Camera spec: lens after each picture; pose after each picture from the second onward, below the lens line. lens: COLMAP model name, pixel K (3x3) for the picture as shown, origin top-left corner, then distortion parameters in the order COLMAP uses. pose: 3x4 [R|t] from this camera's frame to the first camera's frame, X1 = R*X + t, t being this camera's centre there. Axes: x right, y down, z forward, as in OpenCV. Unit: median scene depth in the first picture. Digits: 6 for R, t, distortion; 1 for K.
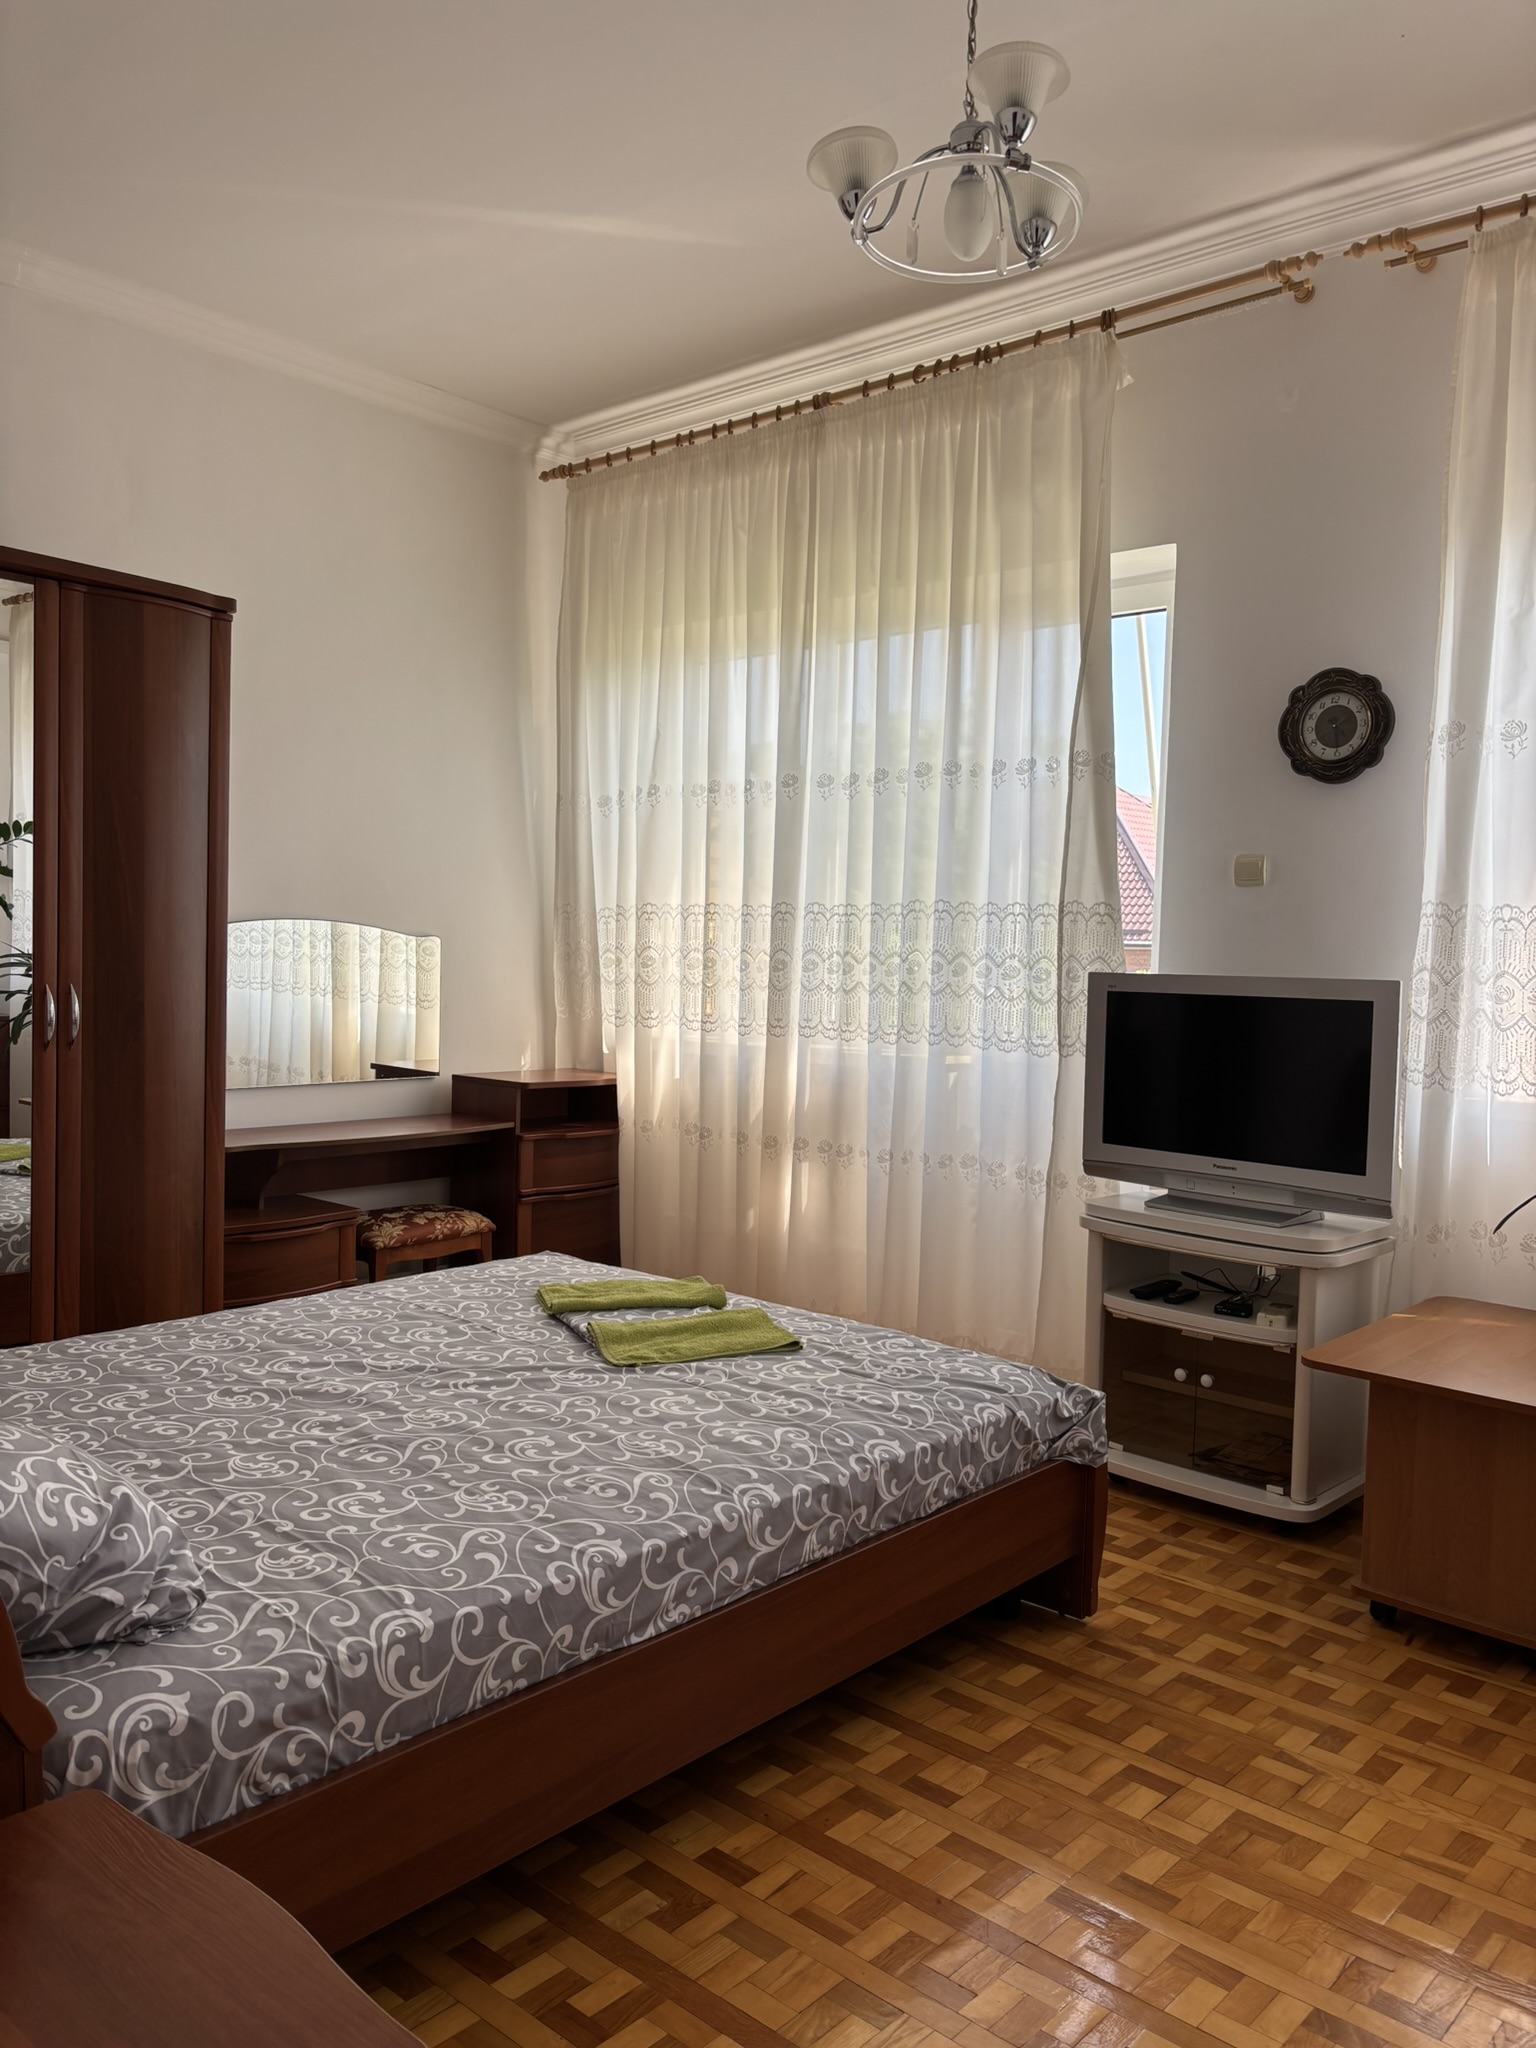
lens RADIAL K [[1540.9, 0, 766.5], [0, 1540.9, 1032.7], [0, 0, 1]] dist [0.028496, -0.048293]
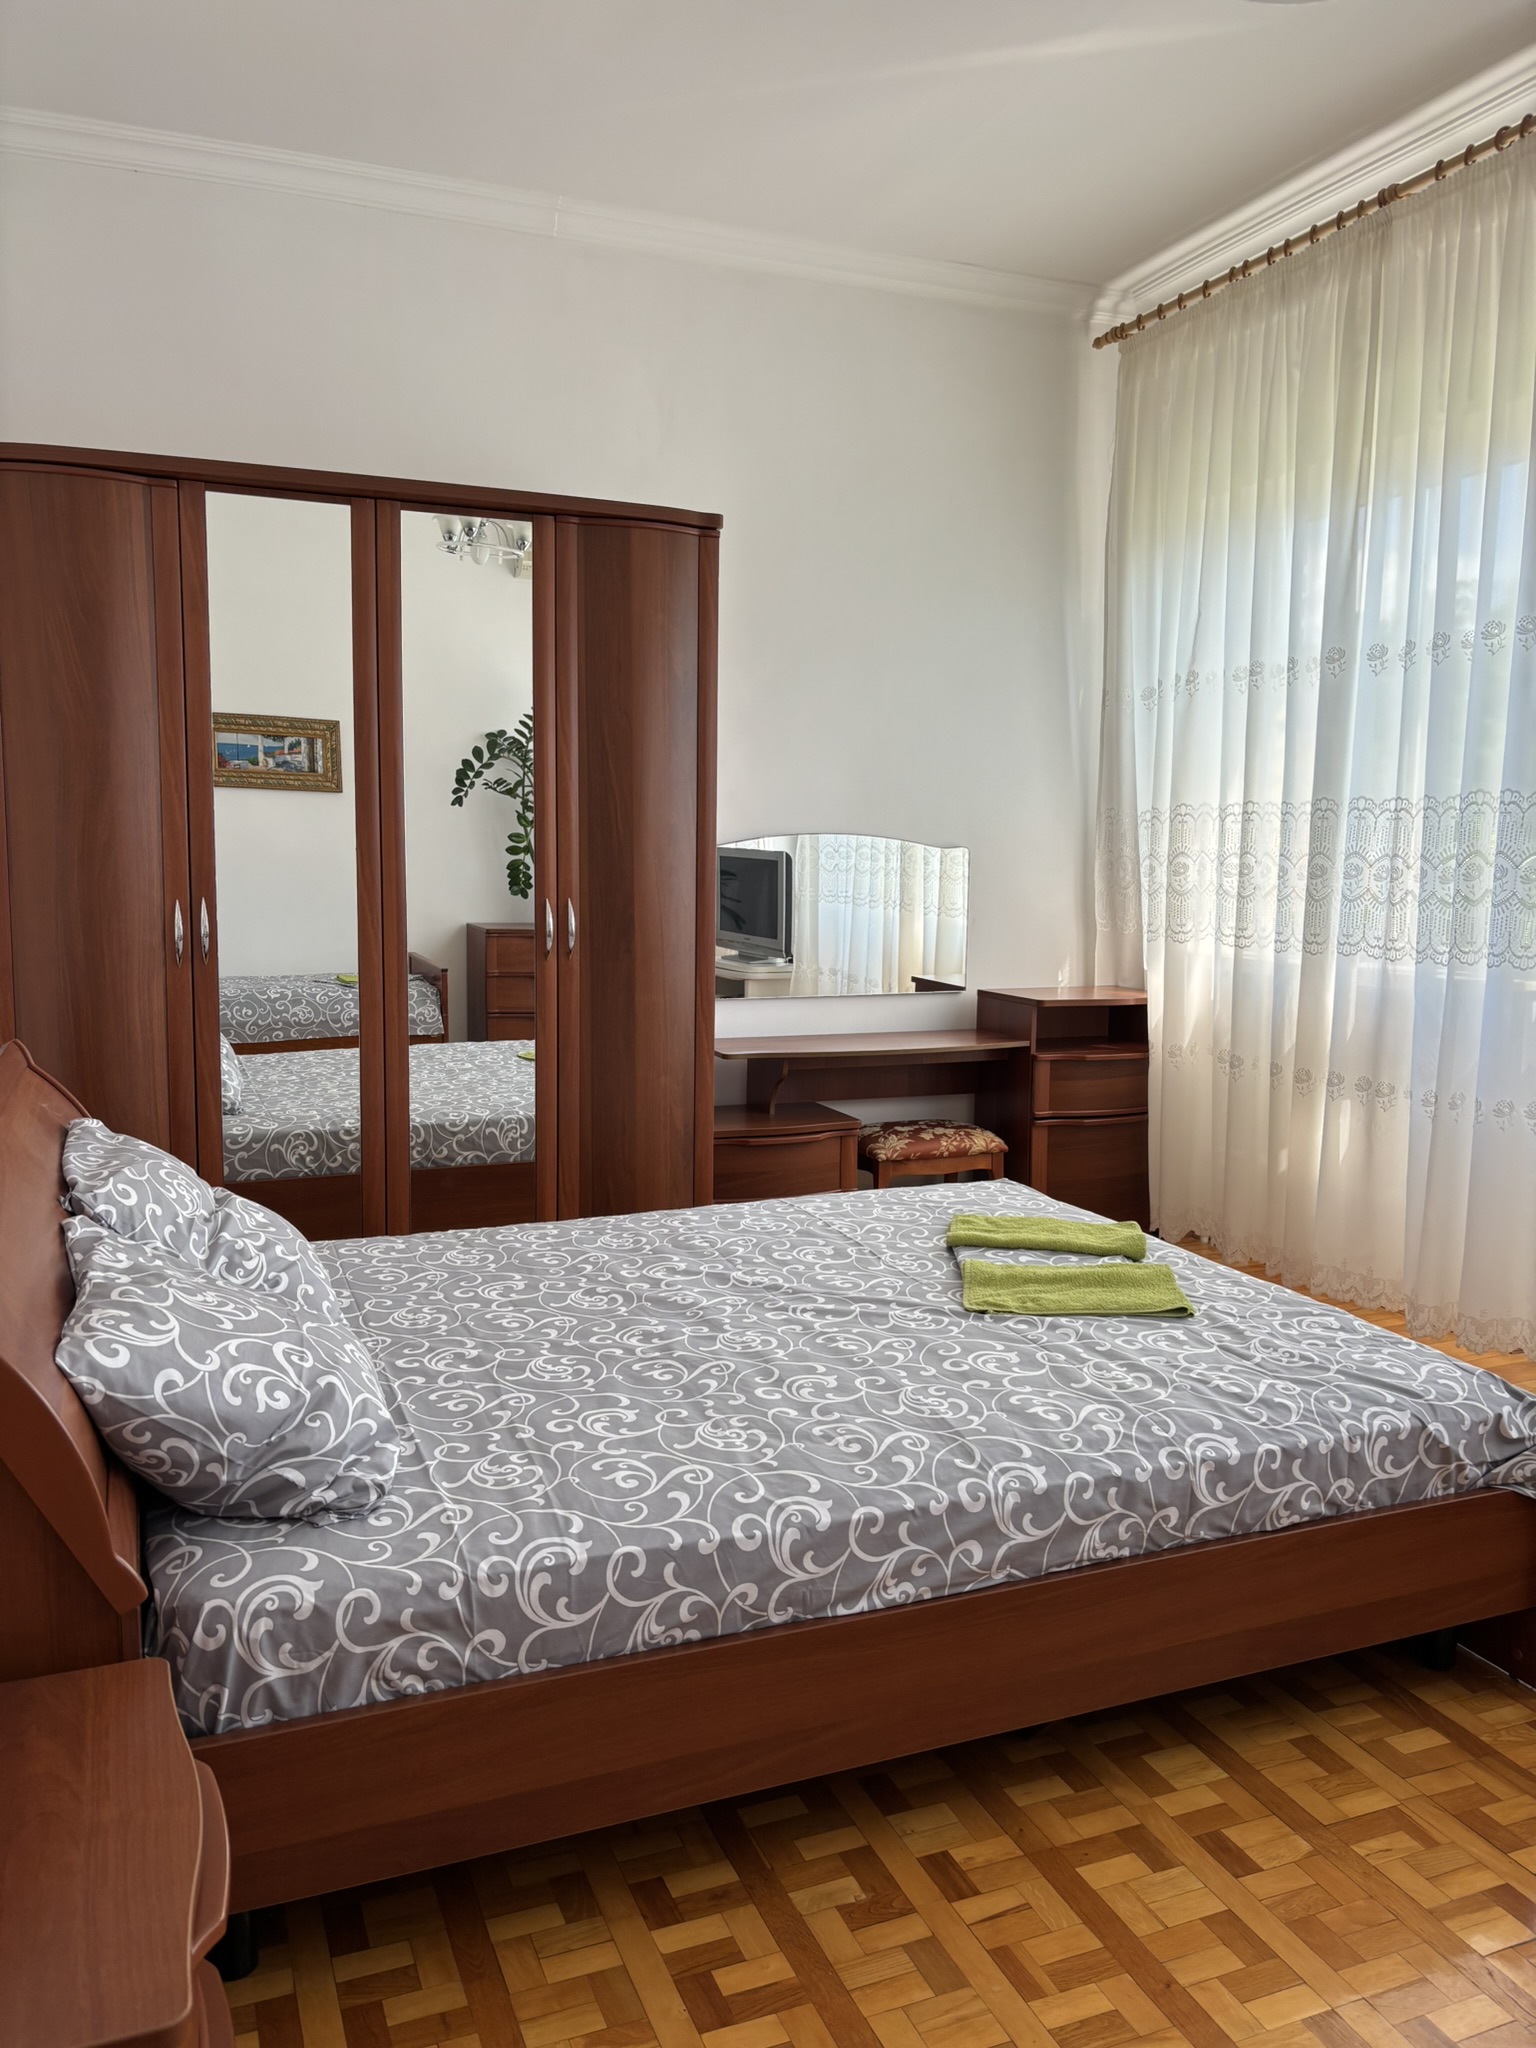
lens RADIAL K [[1540.9, 0, 766.3], [0, 1540.9, 1033.1], [0, 0, 1]] dist [0.028496, -0.048293]
pose [[0.895727, 0.035110, -0.443216, 0.200204], [-0.009508, 0.998162, 0.059854, -0.003840], [0.444503, -0.049398, 0.894414, 0.129198]]
